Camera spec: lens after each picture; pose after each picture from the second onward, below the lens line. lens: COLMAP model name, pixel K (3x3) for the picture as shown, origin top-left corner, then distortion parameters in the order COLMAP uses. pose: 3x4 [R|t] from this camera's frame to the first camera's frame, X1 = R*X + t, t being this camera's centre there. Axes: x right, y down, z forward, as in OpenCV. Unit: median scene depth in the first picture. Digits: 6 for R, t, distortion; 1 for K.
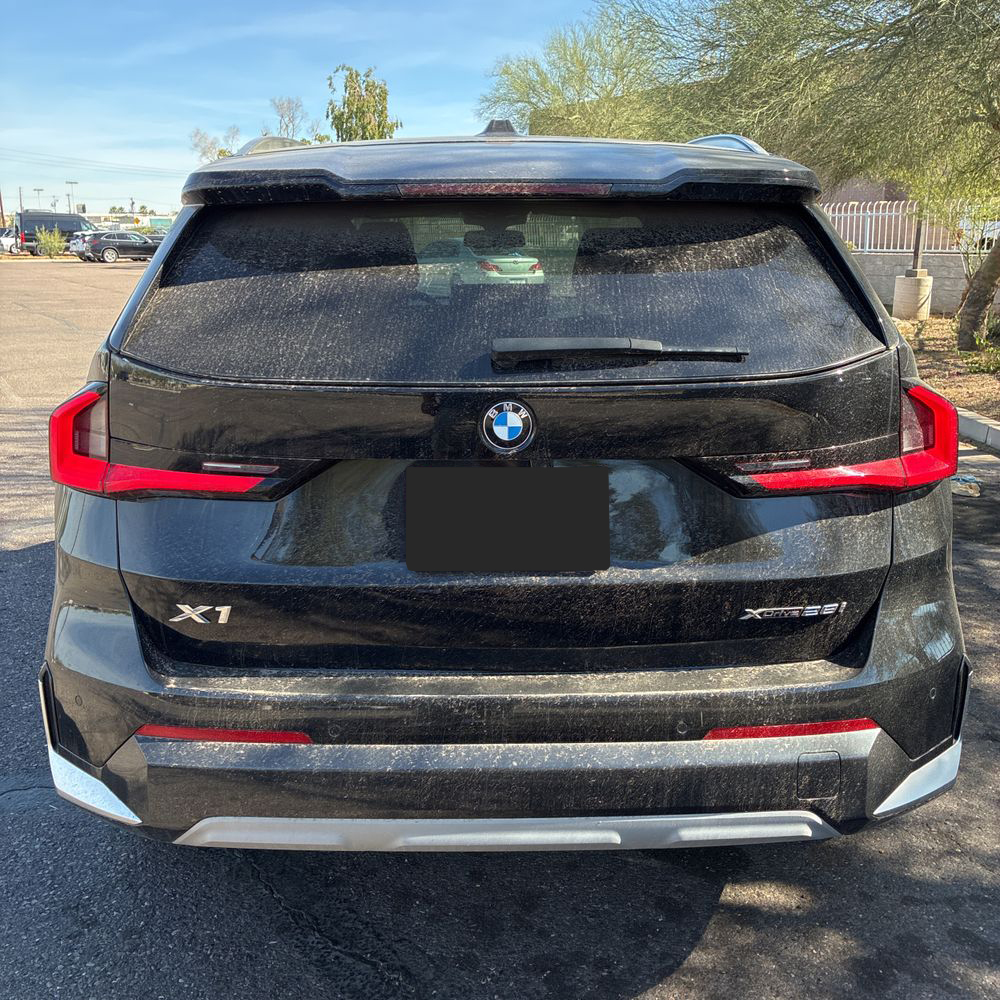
lens RADIAL K [[1020.2, 0, 502.5], [0, 1020.2, 480.3], [0, 0, 1]] dist [0.019110, 0.000000]
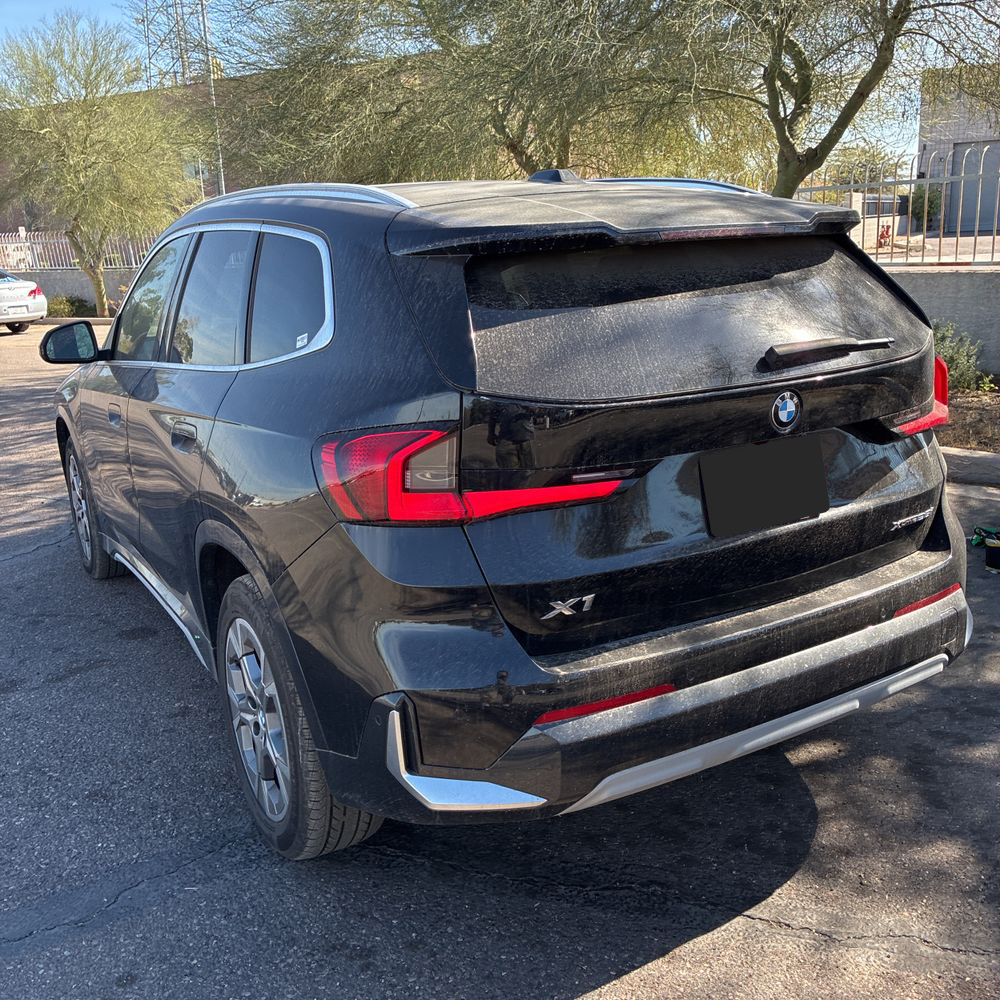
lens RADIAL K [[1020.2, 0, 509.7], [0, 1020.2, 482.2], [0, 0, 1]] dist [0.019110, 0.000000]
pose [[0.865328, -0.152191, 0.477540, -0.892384], [0.157272, 0.987111, 0.029605, -0.054106], [-0.475891, 0.049486, 0.878111, 0.012224]]
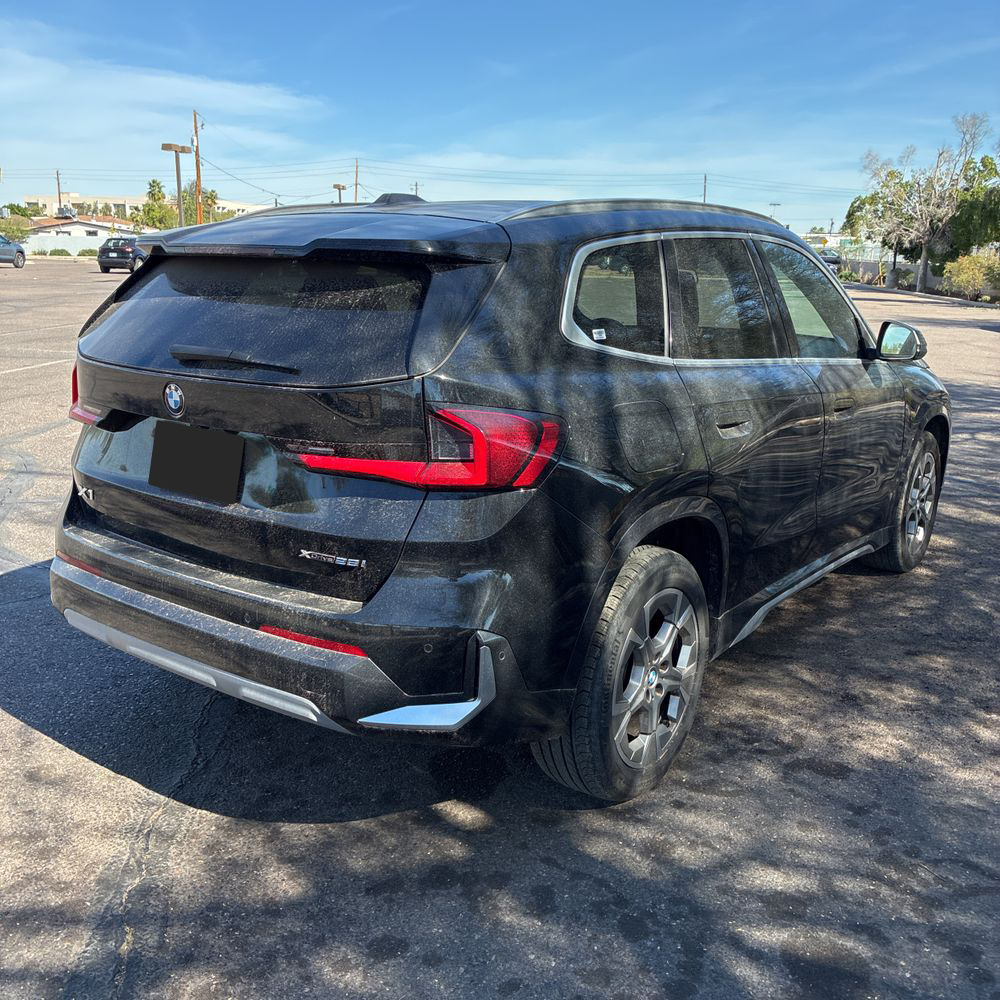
lens RADIAL K [[1020.2, 0, 502.5], [0, 1020.2, 496.6], [0, 0, 1]] dist [0.019110, 0.000000]
pose [[0.798264, 0.159407, -0.580830, 1.282887], [-0.161151, 0.985710, 0.049047, -0.061043], [0.580349, 0.054449, 0.812546, 0.007314]]
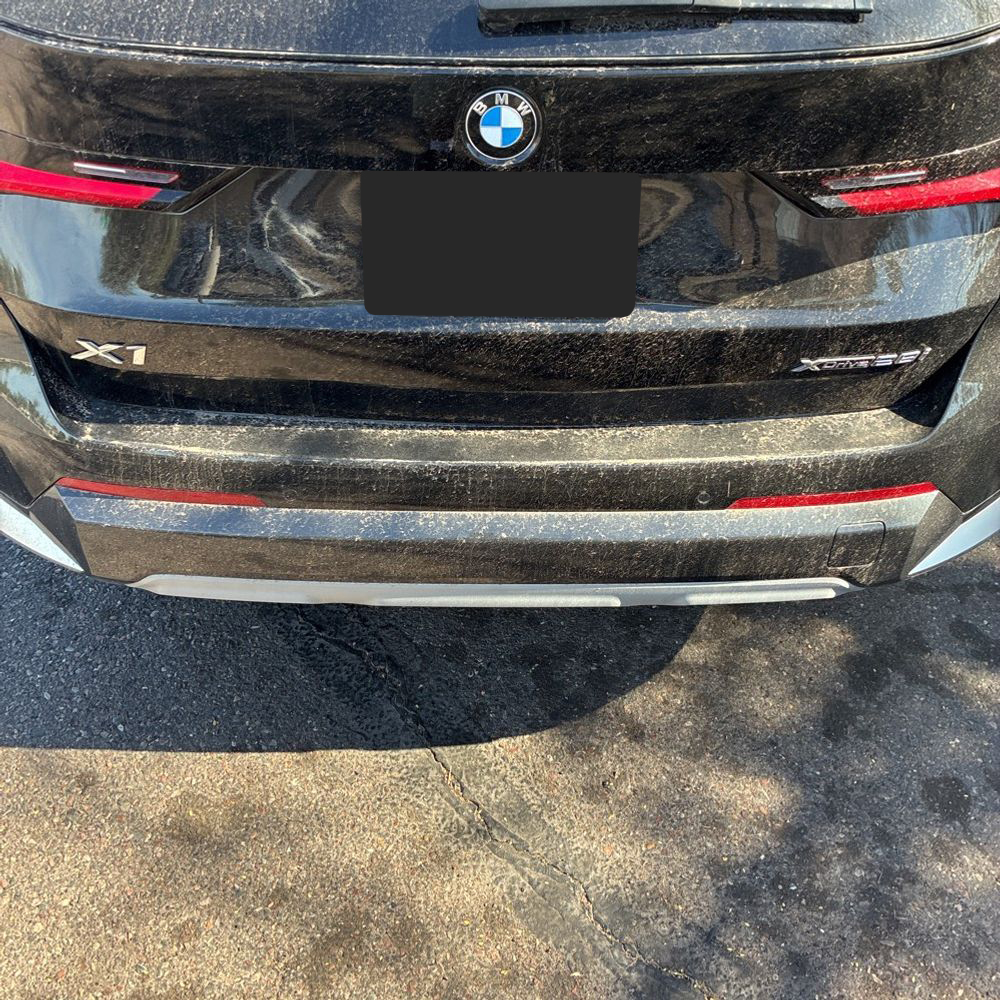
lens RADIAL K [[1020.2, 0, 500.2], [0, 1020.2, 506.2], [0, 0, 1]] dist [0.019110, 0.000000]
pose [[0.999842, 0.017785, 0.000280, 0.008158], [-0.015745, 0.877633, 0.479075, -0.149245], [0.008274, -0.479003, 0.877774, 0.256796]]
